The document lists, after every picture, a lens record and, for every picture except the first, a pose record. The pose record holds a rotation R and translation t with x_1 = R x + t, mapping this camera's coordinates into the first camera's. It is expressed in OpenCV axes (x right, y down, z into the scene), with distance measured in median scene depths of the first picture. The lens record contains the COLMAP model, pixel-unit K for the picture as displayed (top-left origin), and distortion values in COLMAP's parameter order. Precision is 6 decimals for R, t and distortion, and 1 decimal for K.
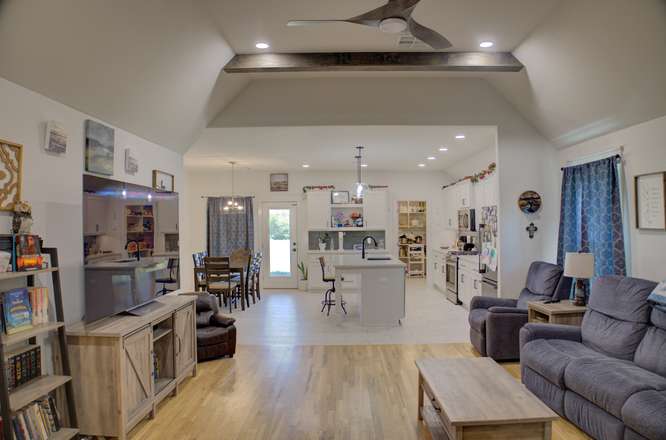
lens RADIAL K [[450.8, 0, 342.5], [0, 450.8, 219.5], [0, 0, 1]] dist [-0.167060, 0.082558]
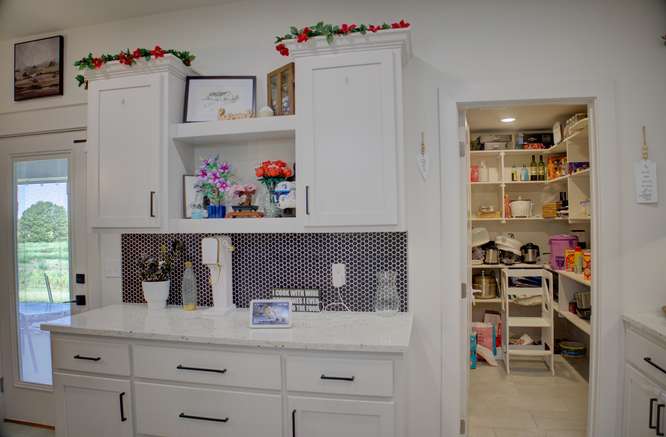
lens RADIAL K [[451.5, 0, 333.0], [0, 451.5, 218.5], [0, 0, 1]] dist [-0.169785, 0.110606]
pose [[0.978487, -0.004838, -0.206252, 0.122771], [0.005822, 0.999974, 0.004166, 0.018990], [0.206227, -0.005277, 0.978490, 0.896150]]
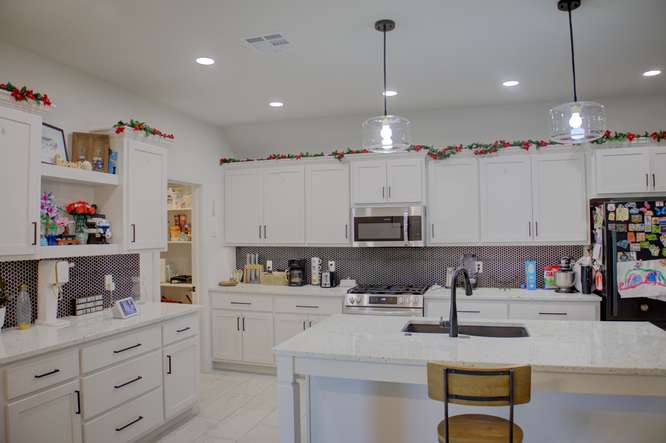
lens RADIAL K [[471.9, 0, 333.0], [0, 471.9, 221.5], [0, 0, 1]] dist [-0.094827, 0.003915]
pose [[0.294219, 0.032064, 0.955200, -0.268272], [-0.000191, 0.999439, -0.033491, 0.013393], [-0.955738, 0.009671, 0.294060, 0.852608]]
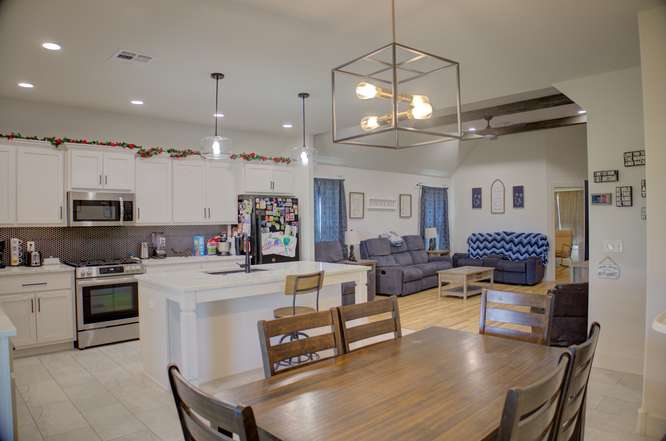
lens RADIAL K [[450.8, 0, 342.5], [0, 450.8, 220.0], [0, 0, 1]] dist [-0.167060, 0.082558]
pose [[-0.693269, 0.017856, 0.720458, -0.374246], [0.010575, 0.999837, -0.014604, 0.027525], [-0.720602, -0.002506, -0.693345, 1.119490]]
